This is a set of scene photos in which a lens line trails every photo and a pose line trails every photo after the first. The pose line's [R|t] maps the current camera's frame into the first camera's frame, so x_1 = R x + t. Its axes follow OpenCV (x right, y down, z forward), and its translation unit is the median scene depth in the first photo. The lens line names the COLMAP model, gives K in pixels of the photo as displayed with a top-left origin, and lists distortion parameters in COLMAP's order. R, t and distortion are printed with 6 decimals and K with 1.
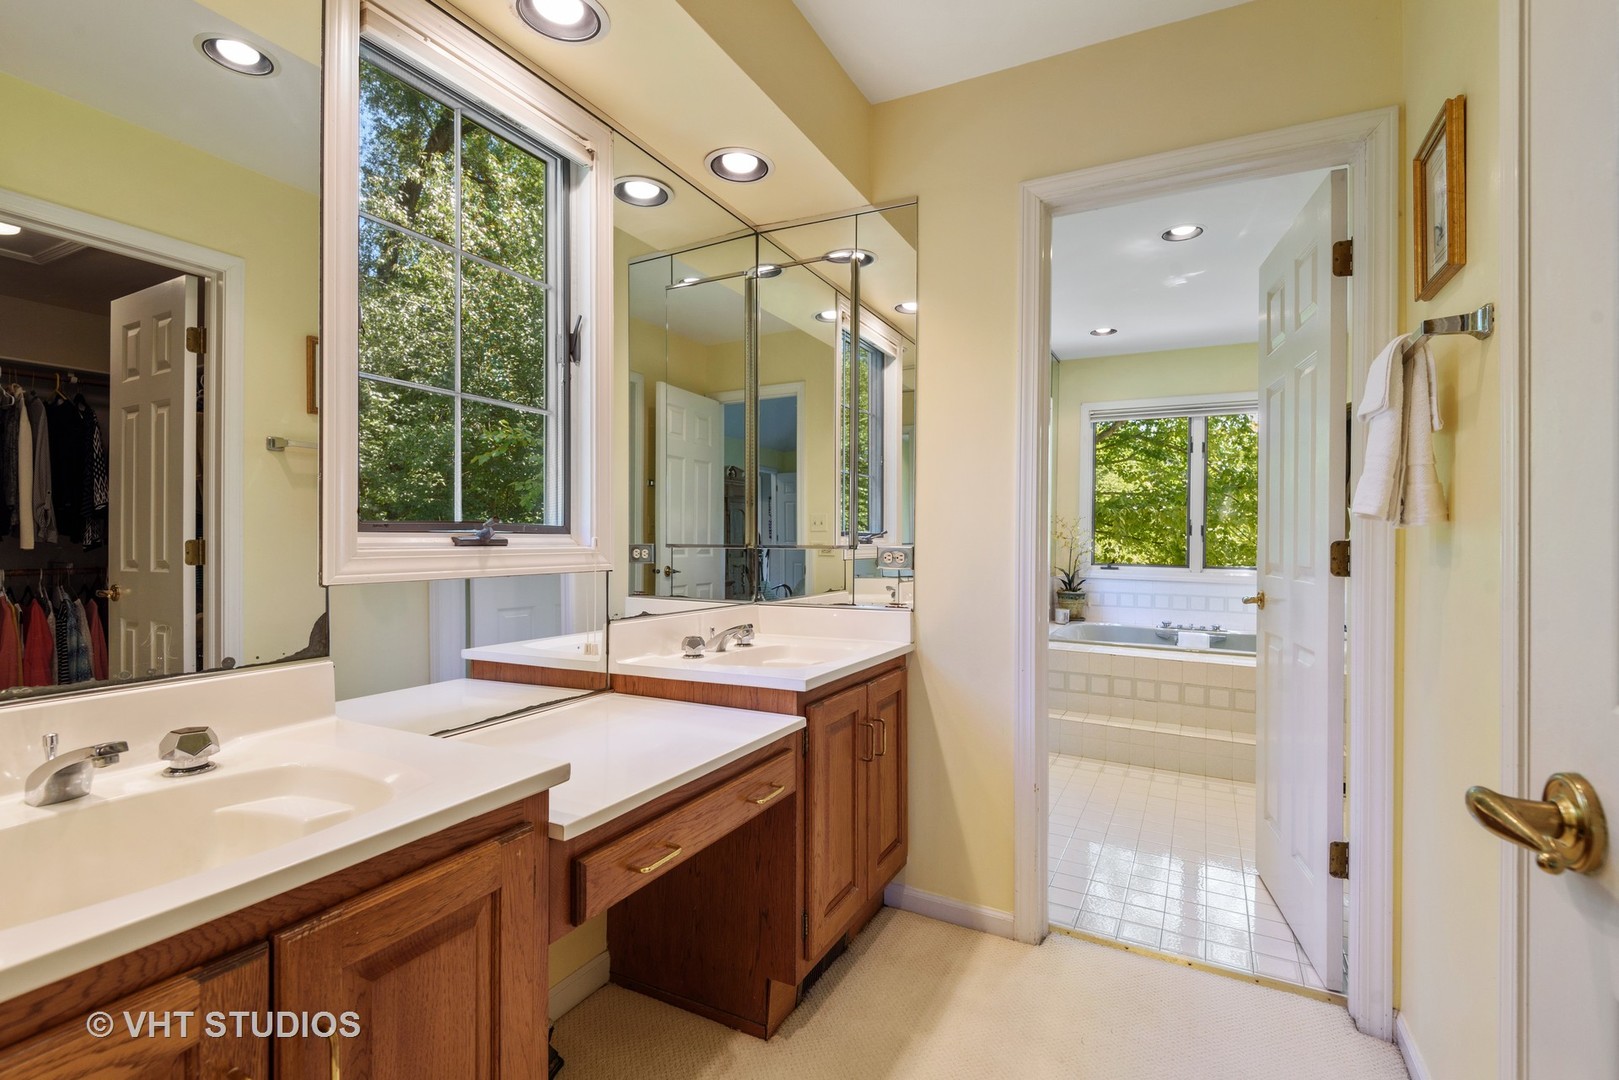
lens RADIAL K [[739.3, 0, 813.1], [0, 739.3, 540.1], [0, 0, 1]] dist [-0.004766, -0.000598]
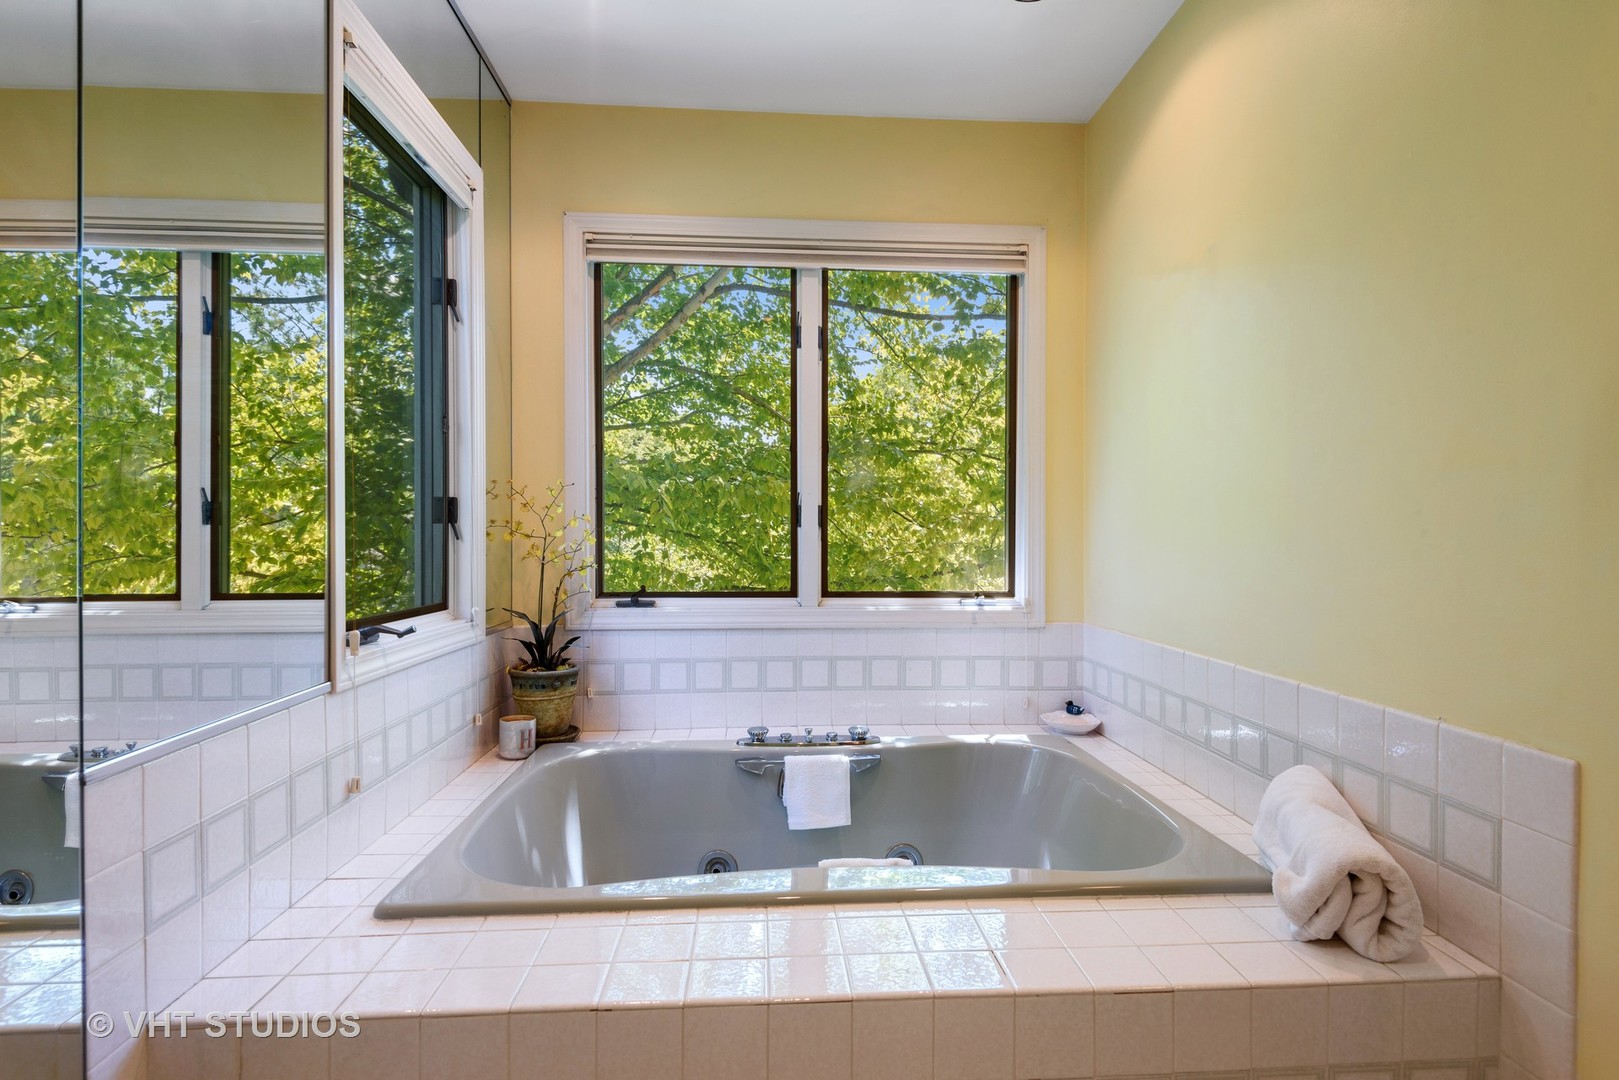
lens RADIAL K [[886.3, 0, 812.7], [0, 886.3, 539.2], [0, 0, 1]] dist [0.001687, 0.000047]
pose [[0.854265, -0.014281, 0.519642, 0.222767], [0.010259, 0.999891, 0.010614, -0.005185], [-0.519737, -0.003736, 0.854318, 0.506052]]
